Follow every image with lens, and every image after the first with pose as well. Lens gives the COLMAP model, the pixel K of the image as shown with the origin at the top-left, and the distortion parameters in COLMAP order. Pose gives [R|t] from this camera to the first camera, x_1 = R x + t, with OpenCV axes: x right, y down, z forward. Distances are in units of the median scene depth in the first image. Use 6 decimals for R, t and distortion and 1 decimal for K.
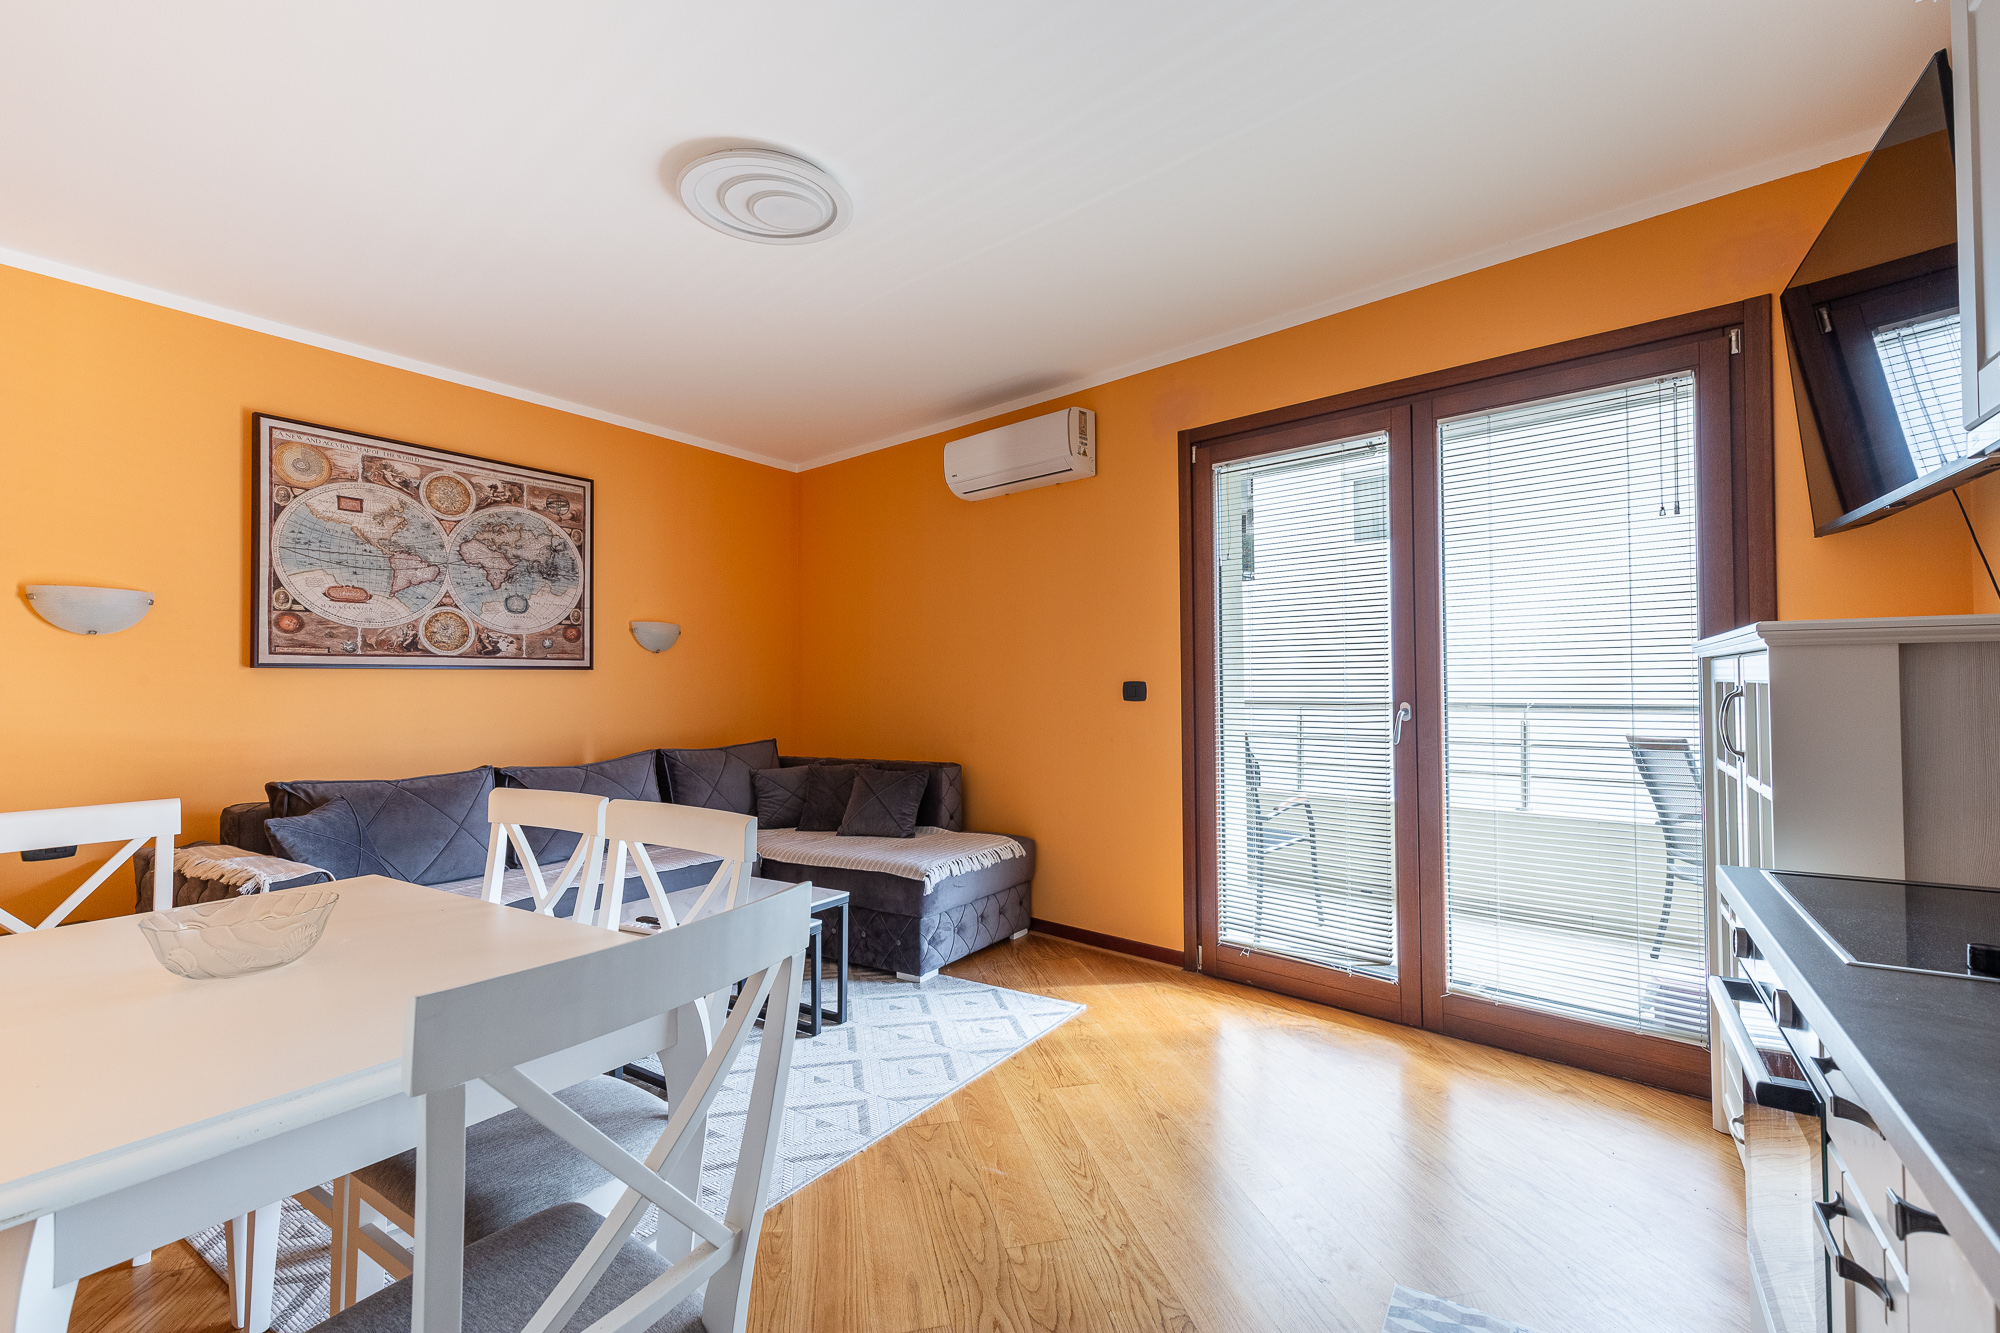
lens RADIAL K [[892.3, 0, 1005.6], [0, 892.3, 667.3], [0, 0, 1]] dist [0.003657, -0.000618]
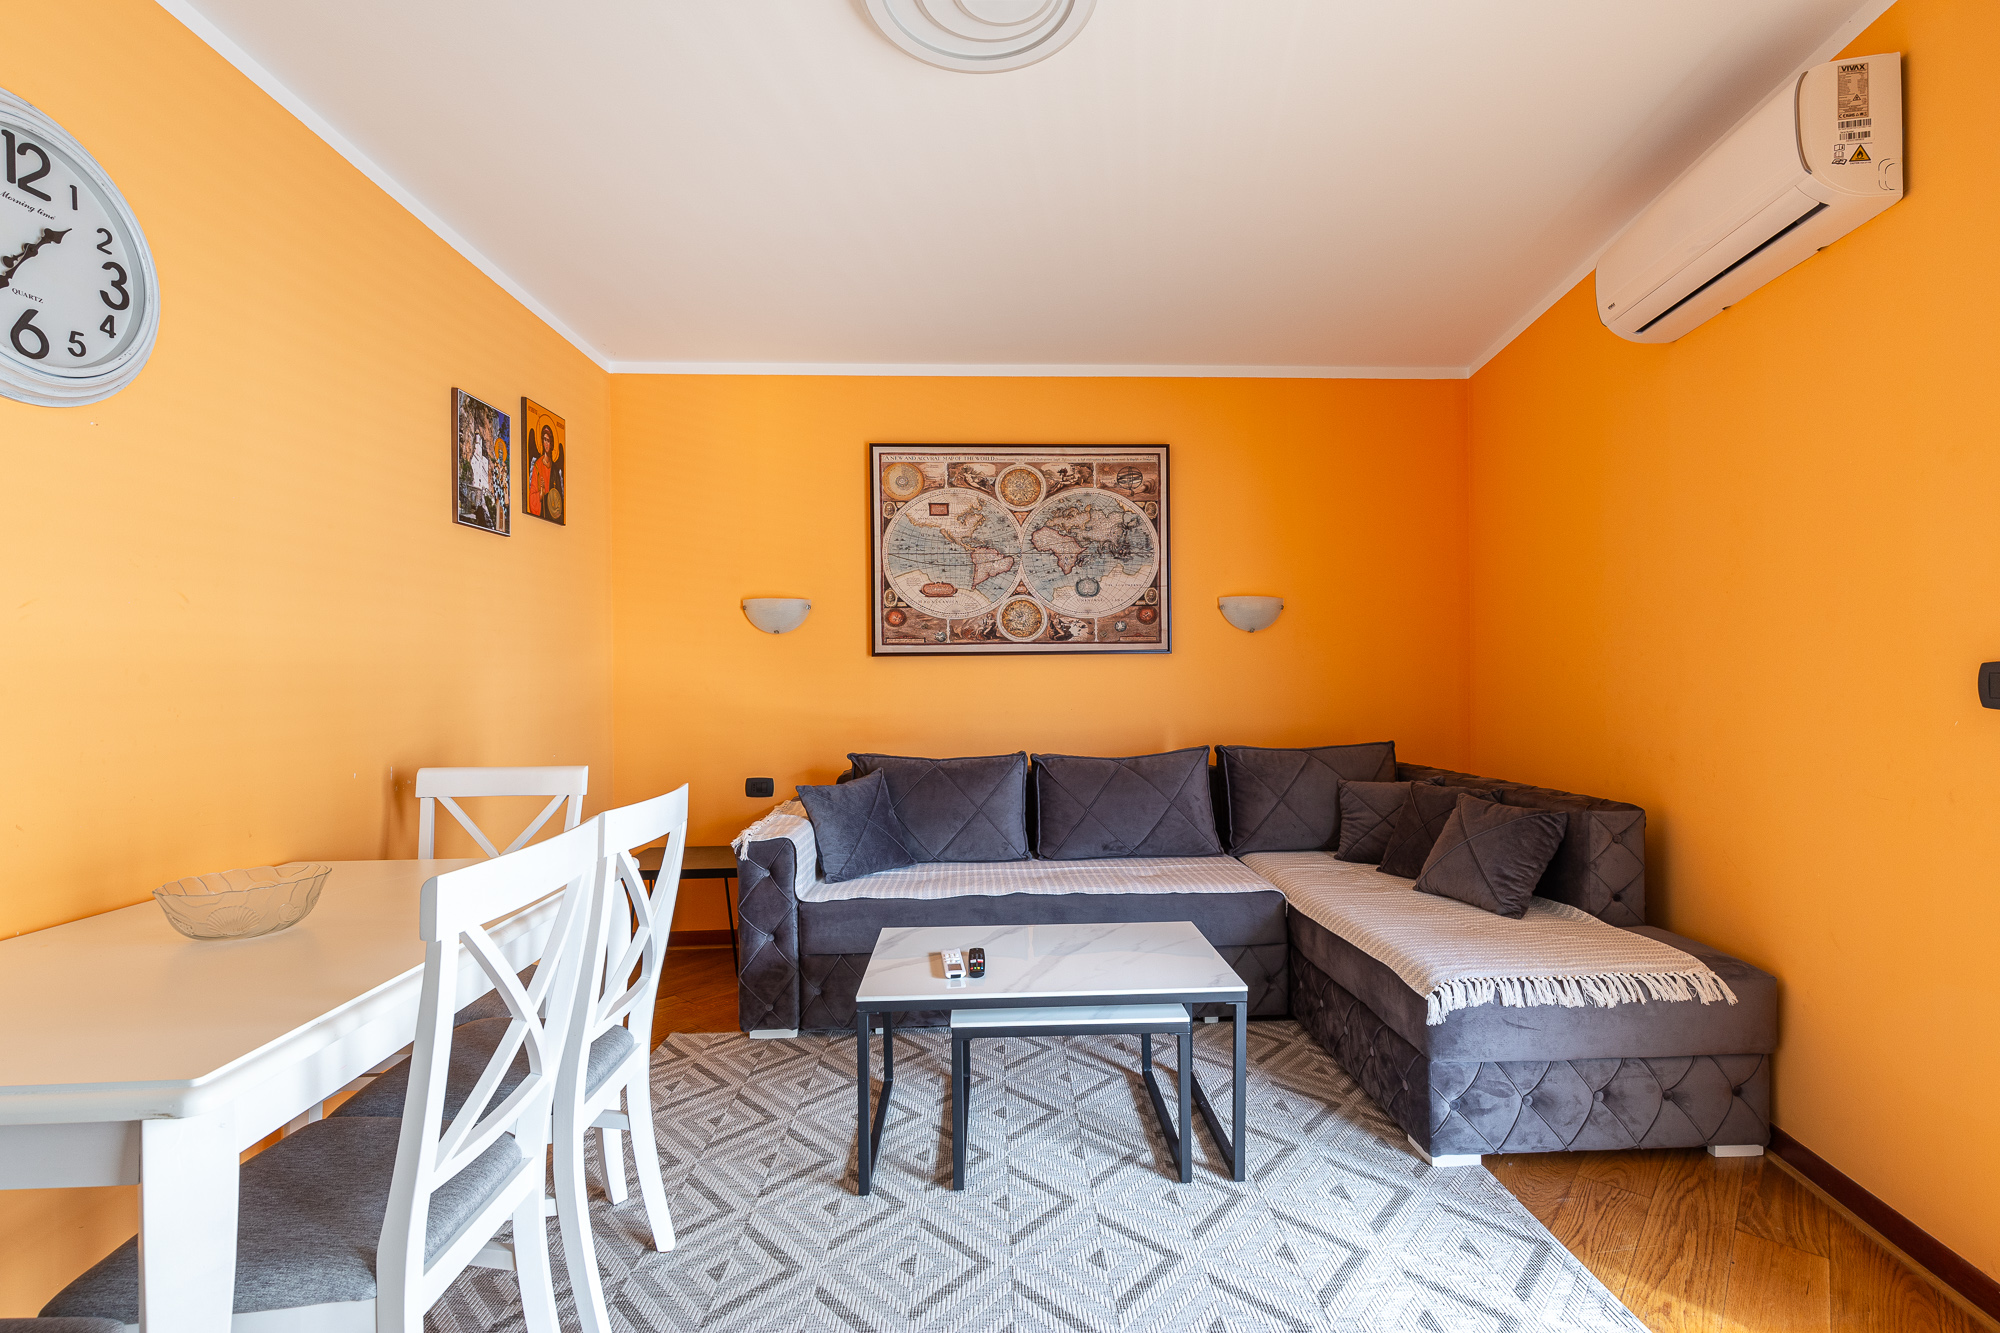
lens RADIAL K [[892.3, 0, 999.0], [0, 892.3, 666.4], [0, 0, 1]] dist [0.003657, -0.000618]
pose [[0.580923, -0.003857, -0.813949, 0.211285], [0.019101, 0.999778, 0.008895, 0.005486], [0.813734, -0.020714, 0.580868, 0.392653]]
